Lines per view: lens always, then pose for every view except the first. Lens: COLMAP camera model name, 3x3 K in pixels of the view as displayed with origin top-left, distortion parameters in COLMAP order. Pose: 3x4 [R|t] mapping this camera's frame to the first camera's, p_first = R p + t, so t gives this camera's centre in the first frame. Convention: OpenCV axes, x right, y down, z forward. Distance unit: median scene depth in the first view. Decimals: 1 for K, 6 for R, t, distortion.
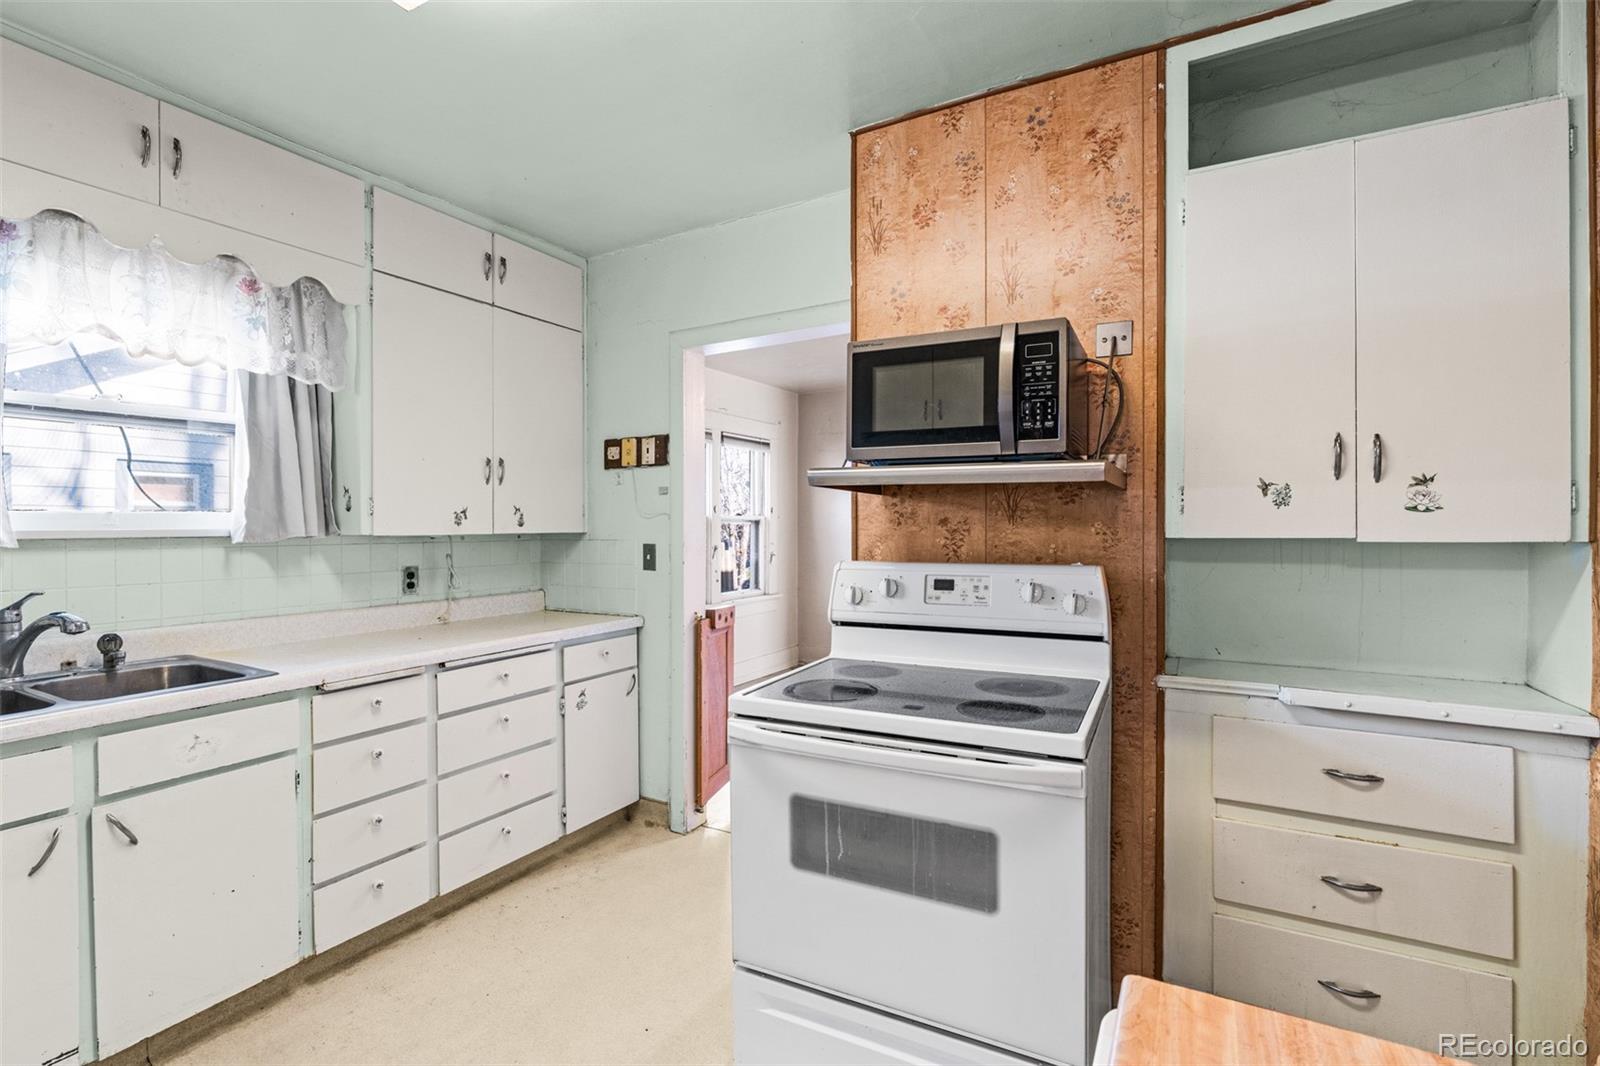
lens RADIAL K [[752.9, 0, 800.3], [0, 752.9, 525.2], [0, 0, 1]] dist [-0.014406, 0.007454]
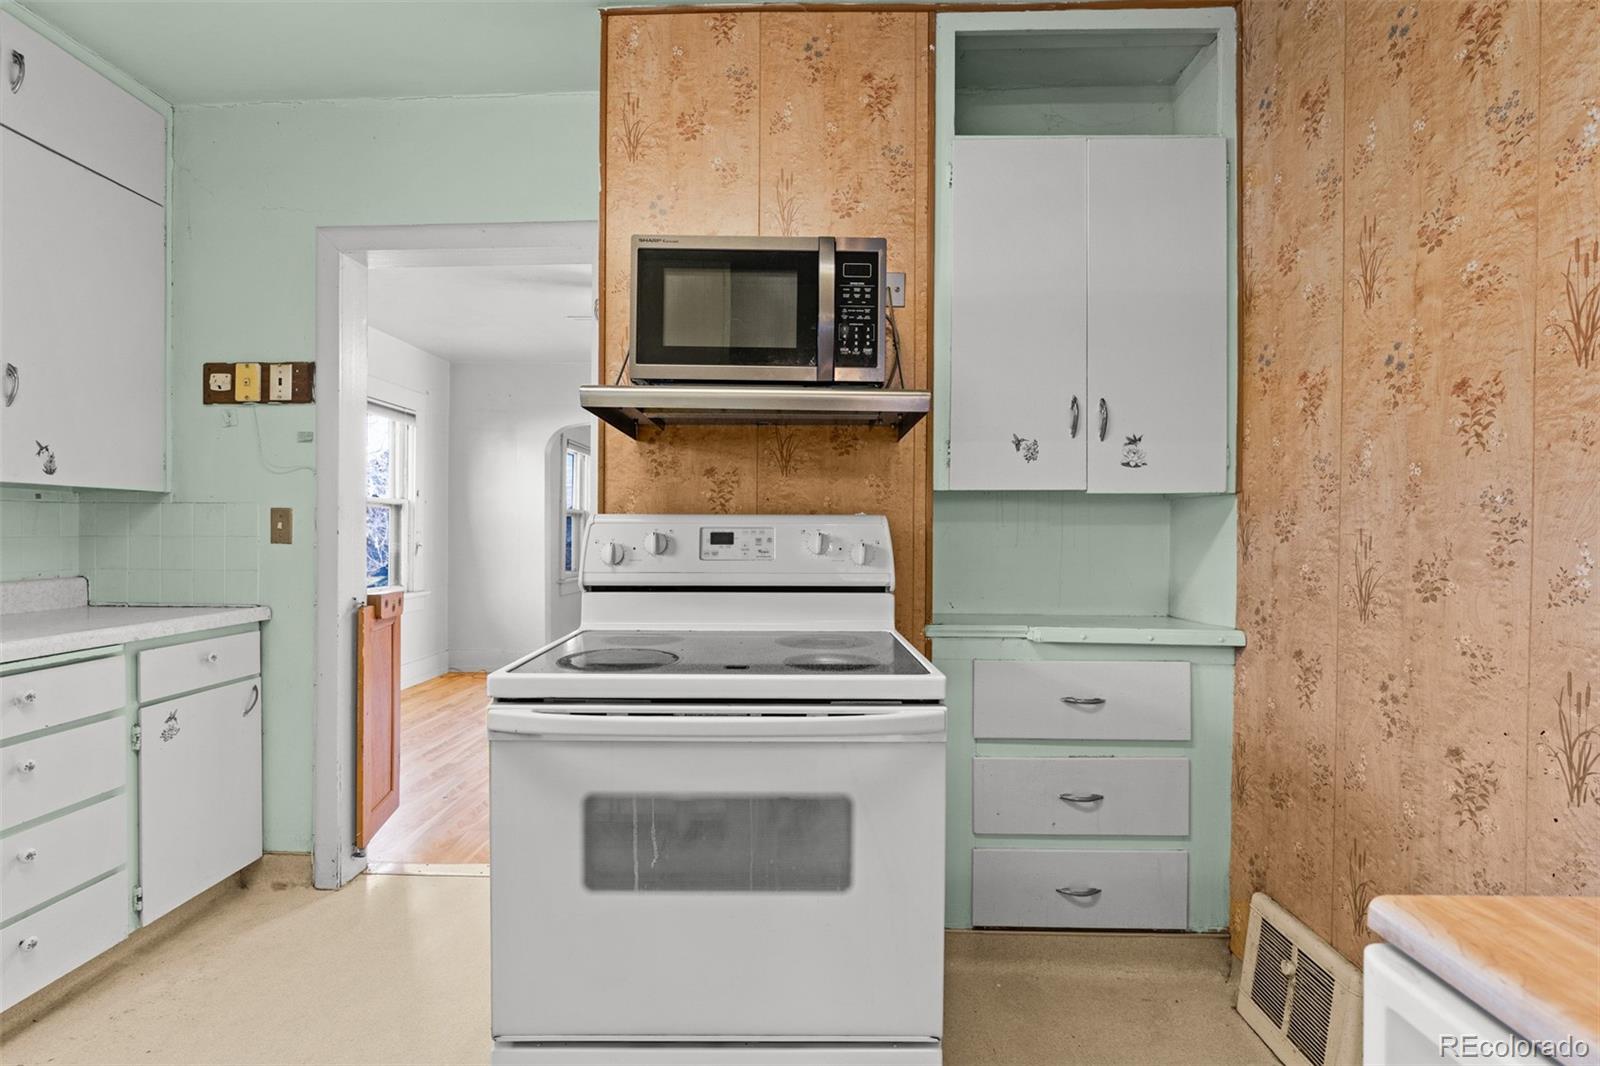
lens RADIAL K [[733.6, 0, 800.0], [0, 733.6, 533.0], [0, 0, 1]] dist [-0.012635, 0.004182]
pose [[0.883531, 0.005458, 0.468341, -0.112135], [-0.005687, 0.999983, -0.000924, 0.061980], [-0.468338, -0.001848, 0.883547, 0.164123]]
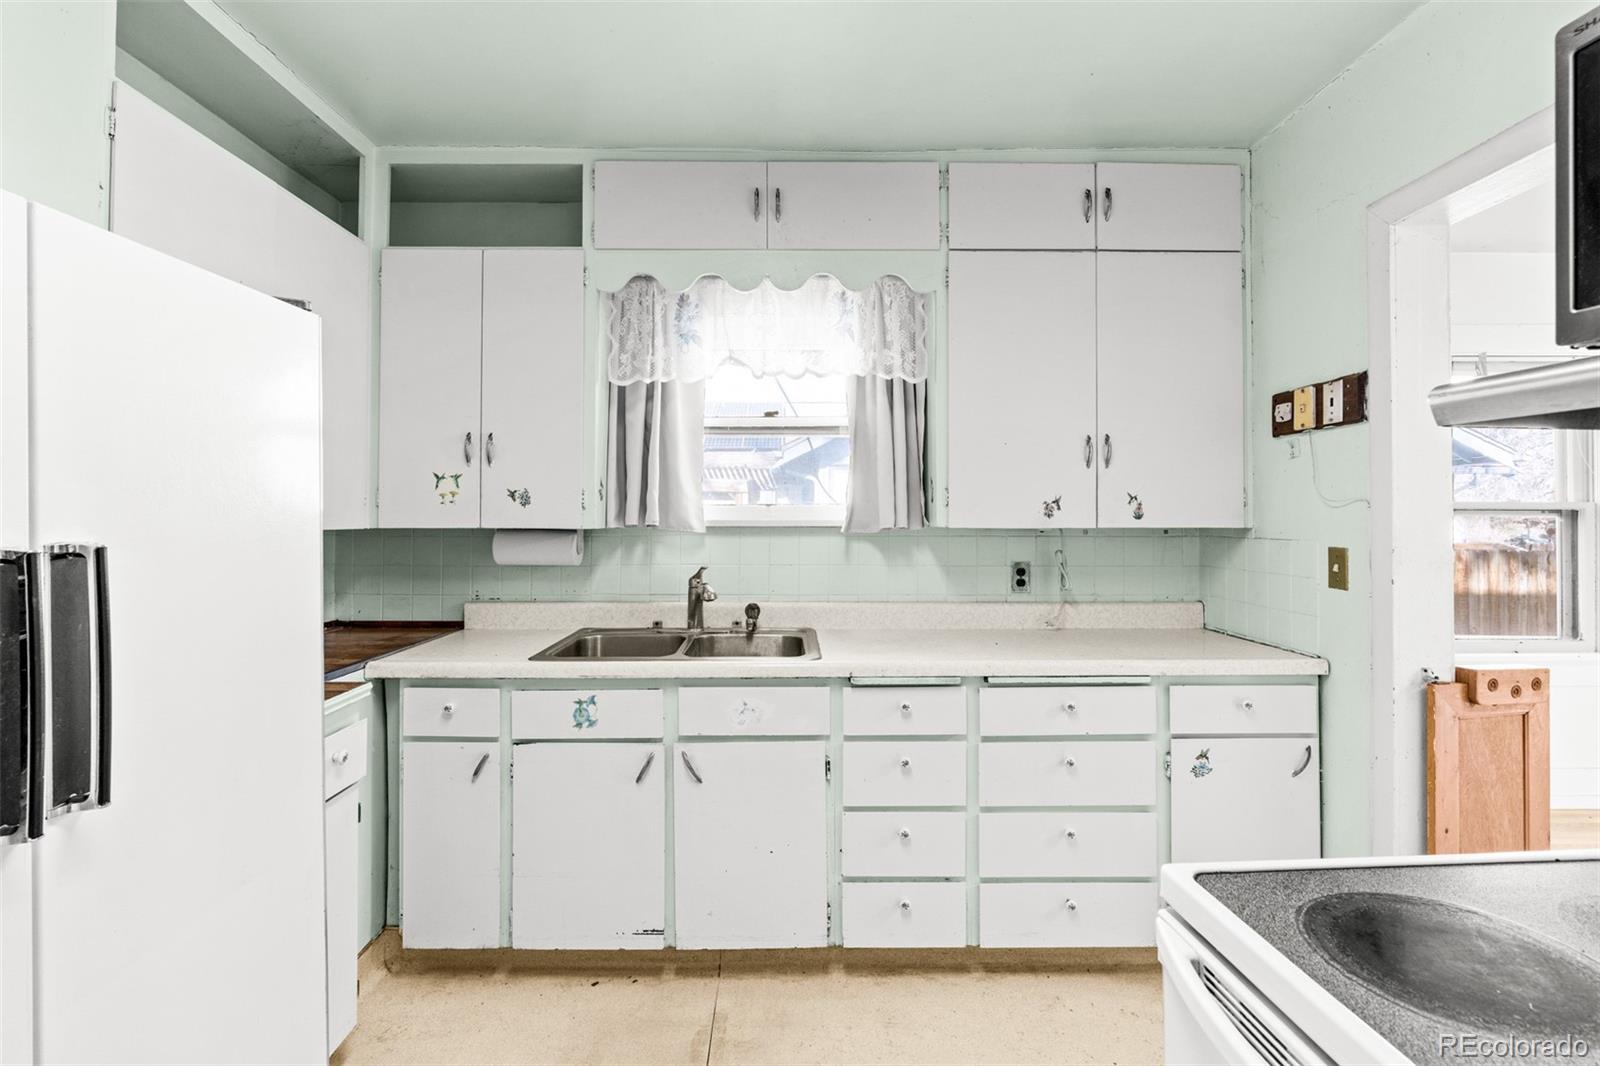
lens RADIAL K [[727.2, 0, 796.5], [0, 727.2, 504.8], [0, 0, 1]] dist [-0.006417, 0.000338]
pose [[0.489979, -0.010574, -0.871670, 0.144648], [-0.002896, 0.999901, -0.013758, -0.002156], [0.871729, 0.009266, 0.489900, 0.391418]]
